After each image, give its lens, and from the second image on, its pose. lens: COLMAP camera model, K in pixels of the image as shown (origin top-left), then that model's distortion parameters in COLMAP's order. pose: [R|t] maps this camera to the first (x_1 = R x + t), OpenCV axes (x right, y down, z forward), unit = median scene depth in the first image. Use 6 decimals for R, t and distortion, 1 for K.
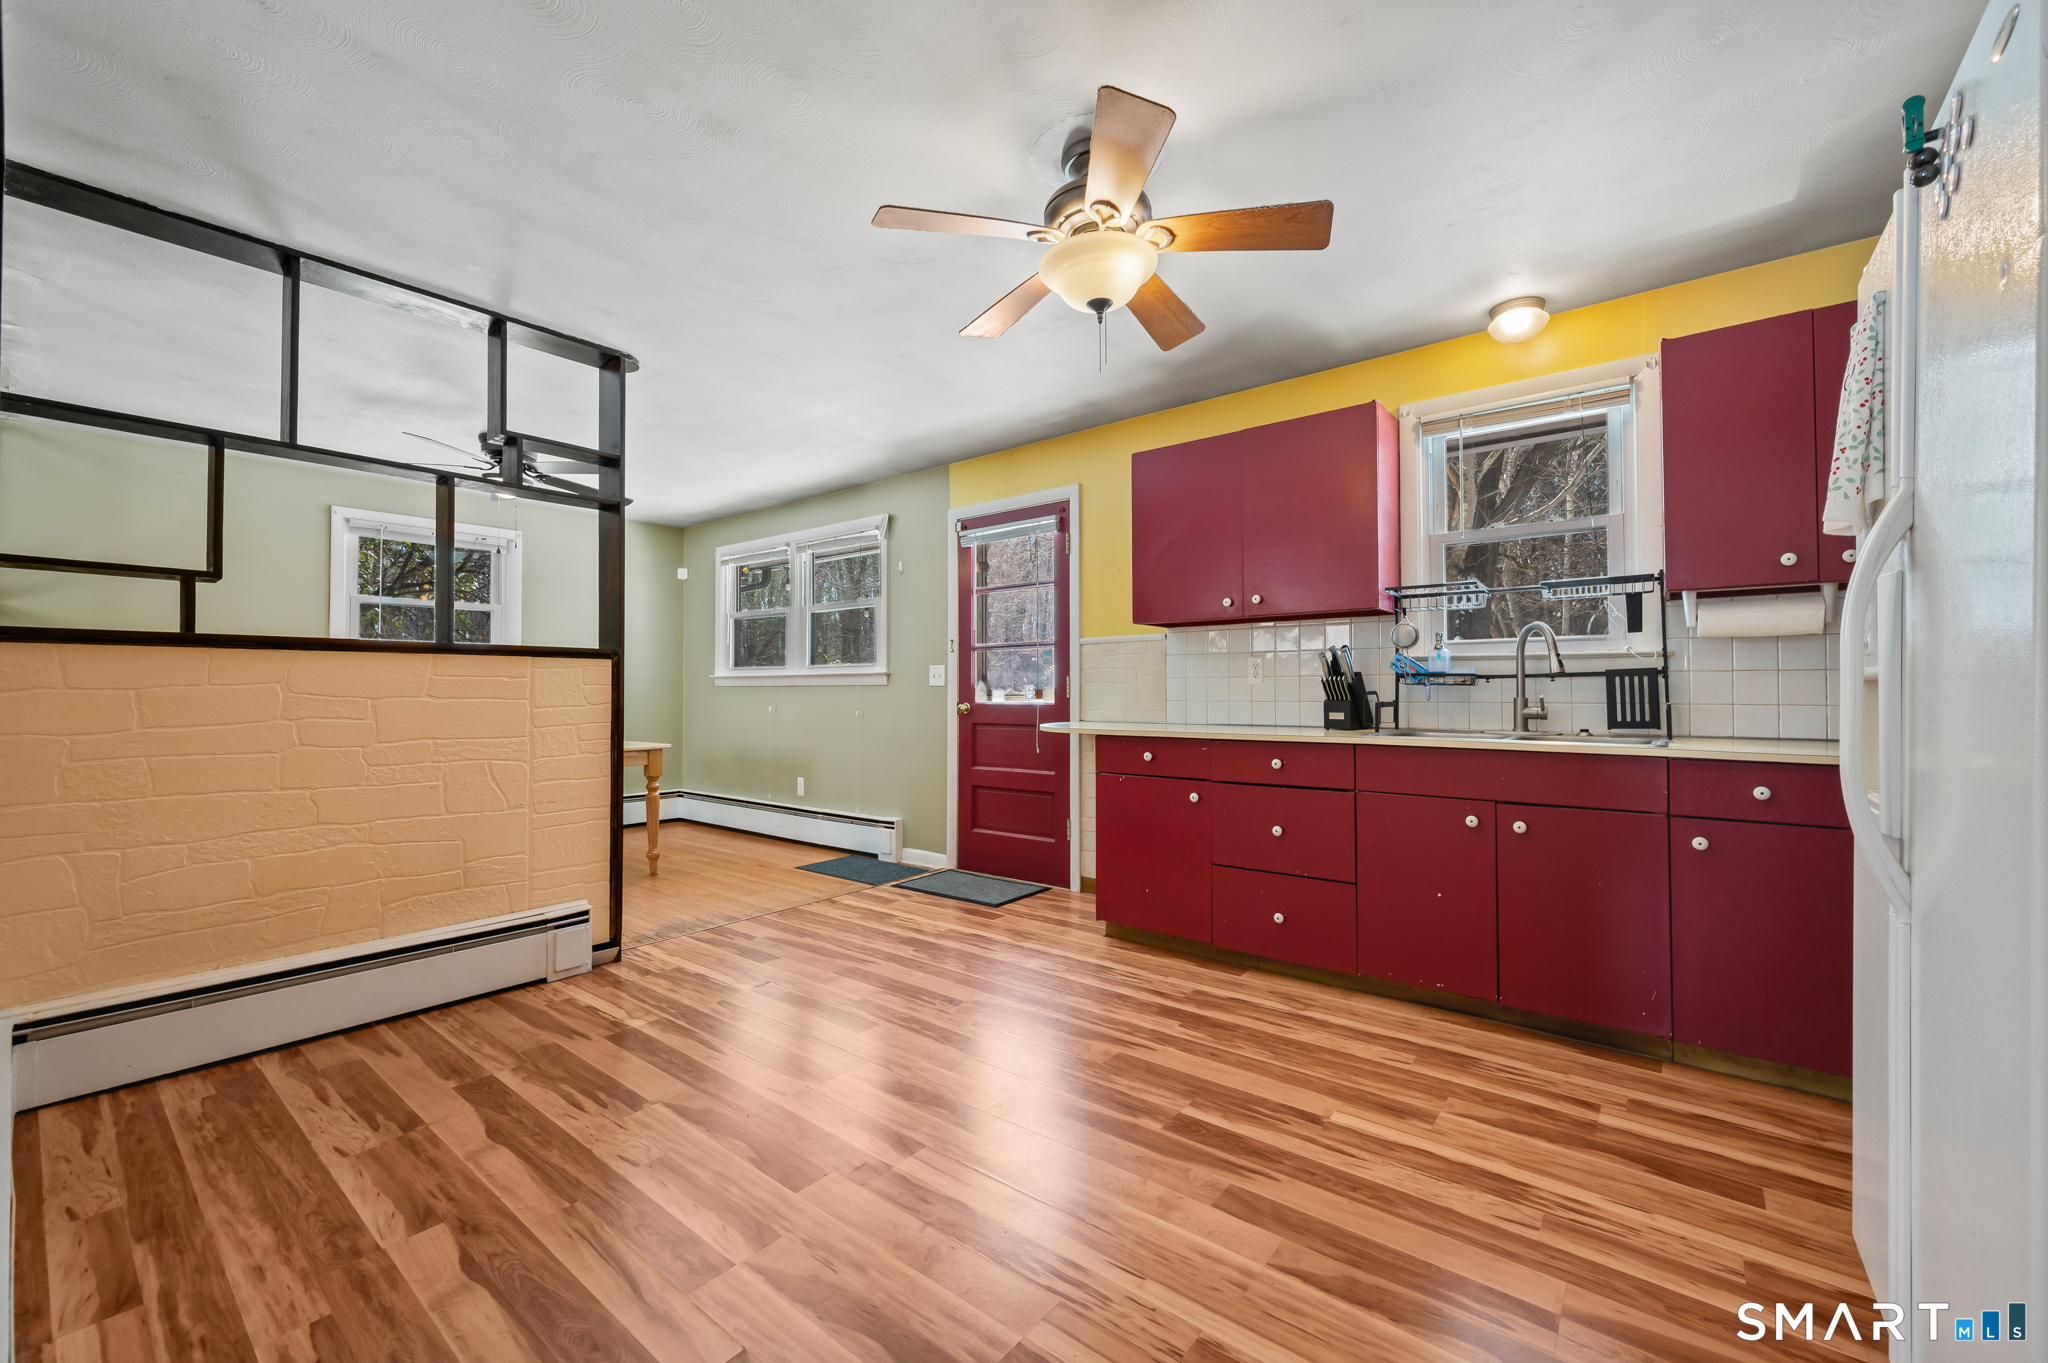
lens RADIAL K [[803.5, 0, 1040.9], [0, 803.5, 685.1], [0, 0, 1]] dist [0.001134, 0.000131]
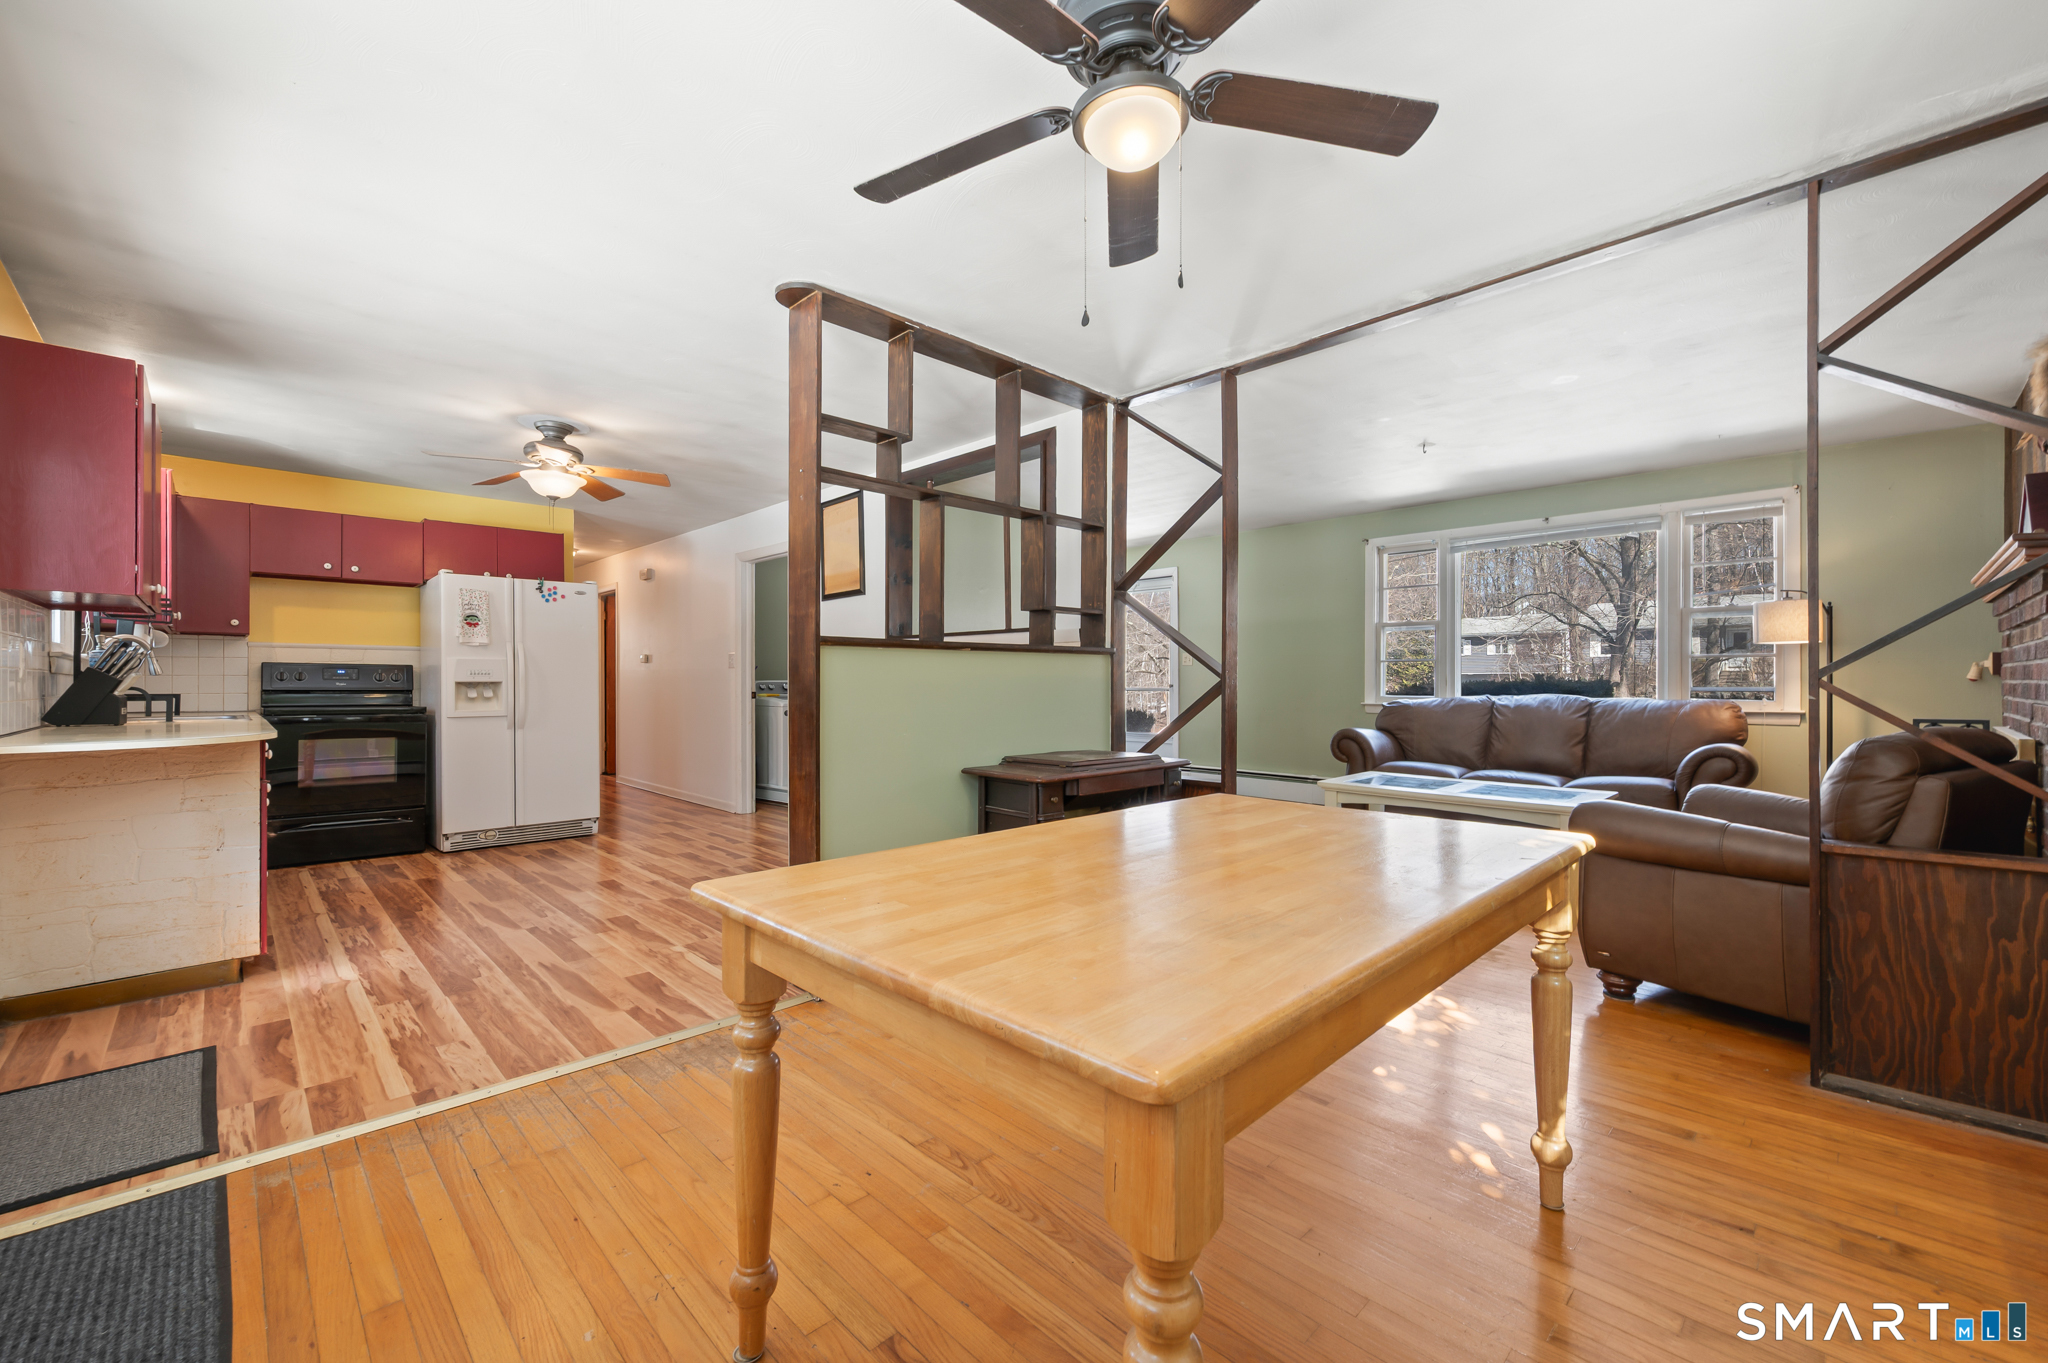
lens RADIAL K [[826.3, 0, 1037.8], [0, 826.3, 679.3], [0, 0, 1]] dist [-0.002248, -0.000012]
pose [[-0.992095, 0.005583, 0.125369, -1.217349], [0.004272, 0.999933, -0.010730, 0.019762], [-0.125420, -0.010109, -0.992052, 2.513200]]
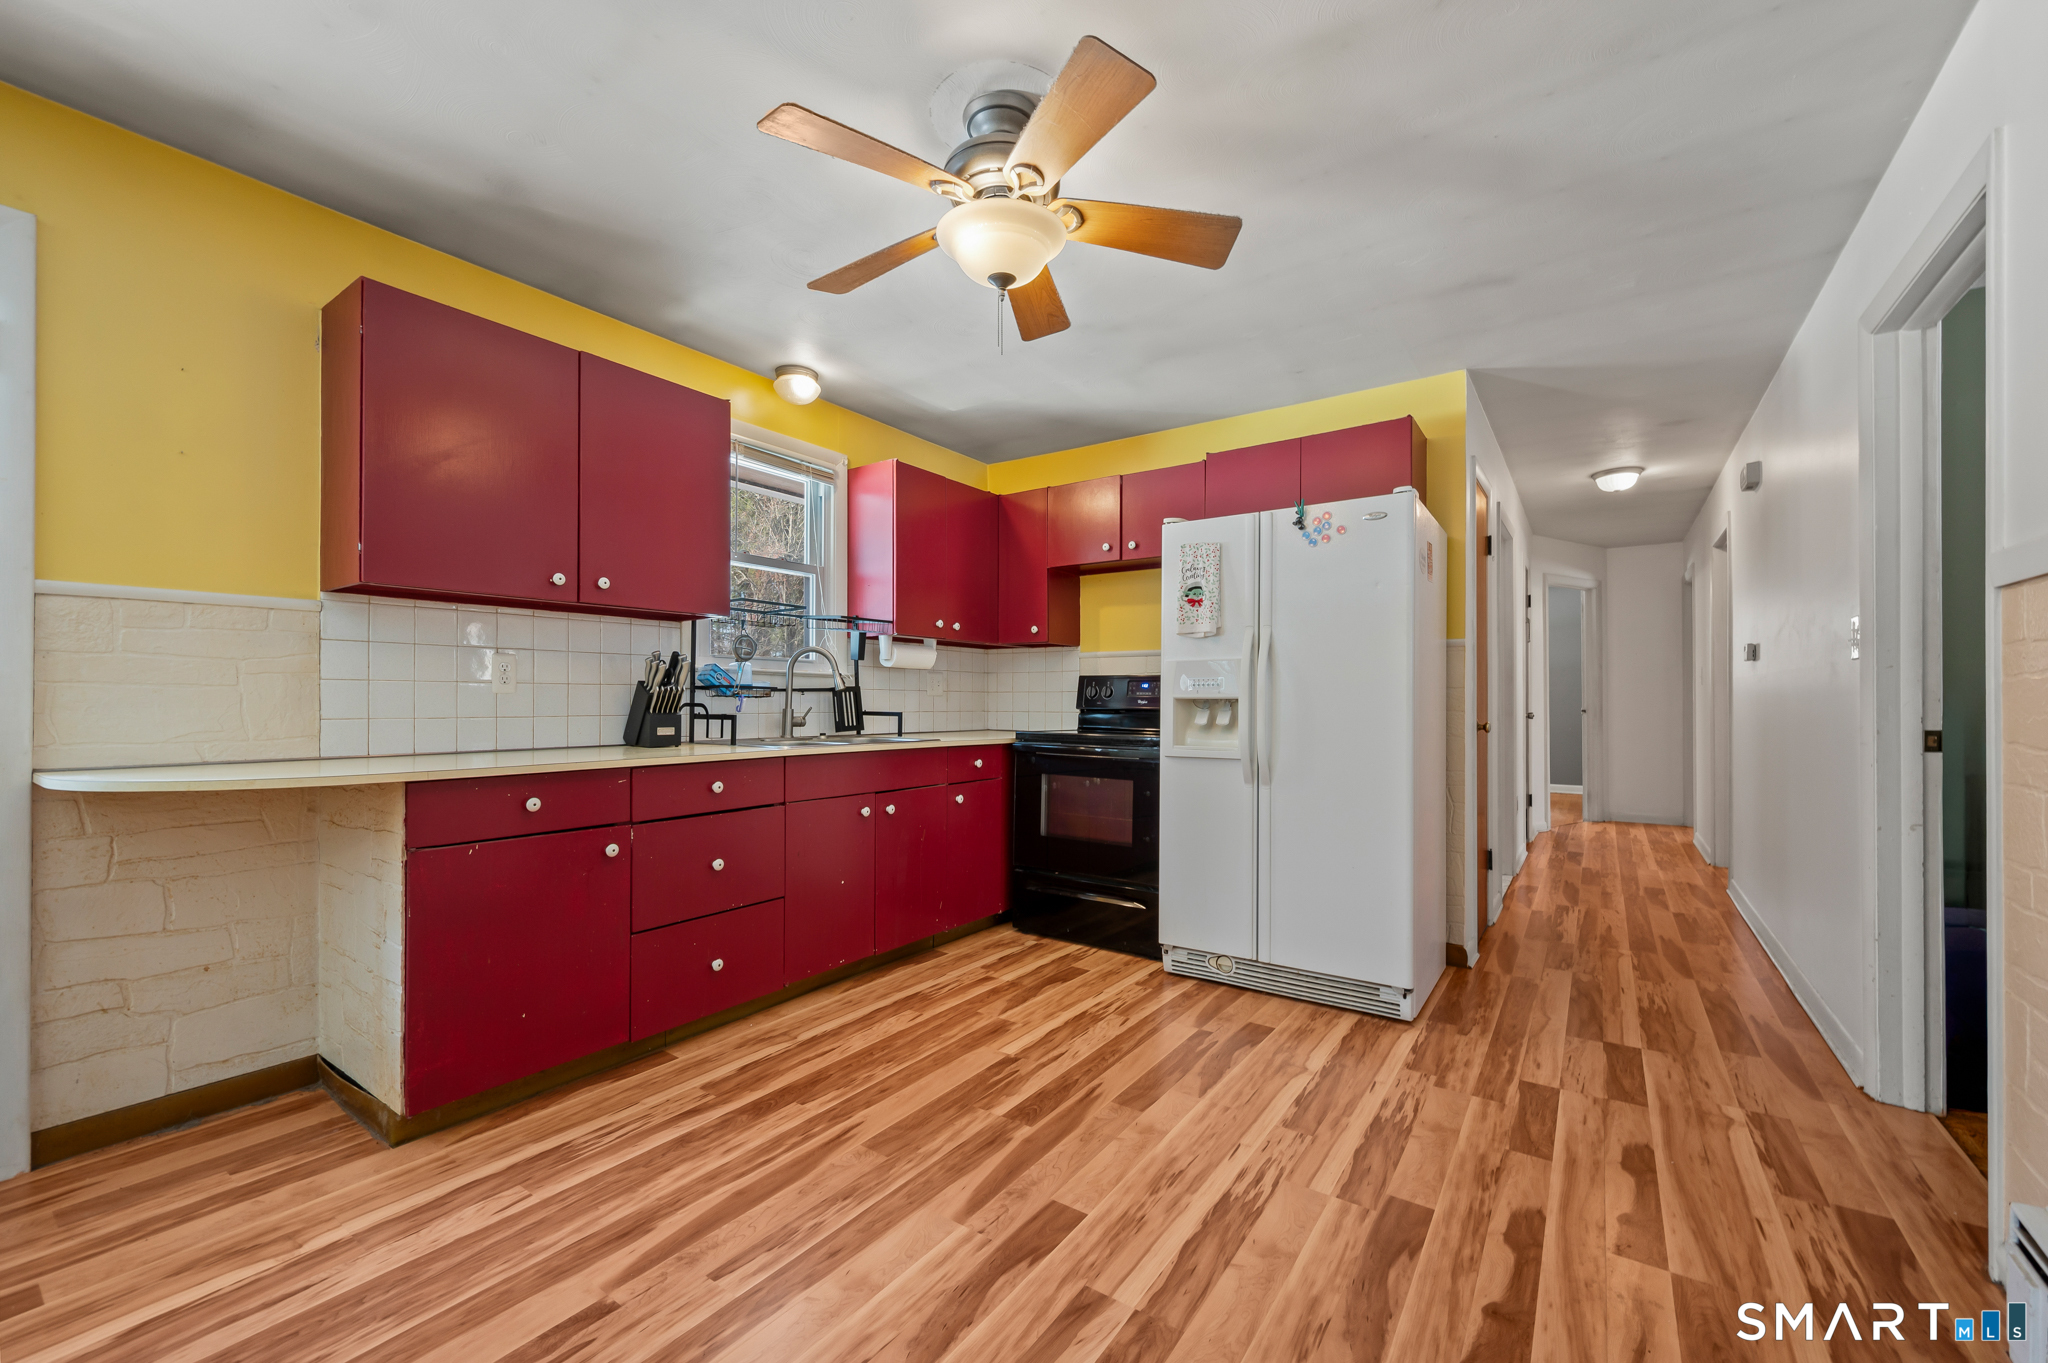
lens RADIAL K [[827.2, 0, 1024.1], [0, 827.2, 699.3], [0, 0, 1]] dist [0.000609, -0.000079]
pose [[-0.054962, 0.005560, 0.998473, -0.741670], [-0.008318, 0.999947, -0.006026, 0.007476], [-0.998454, -0.008636, -0.054913, 0.870775]]
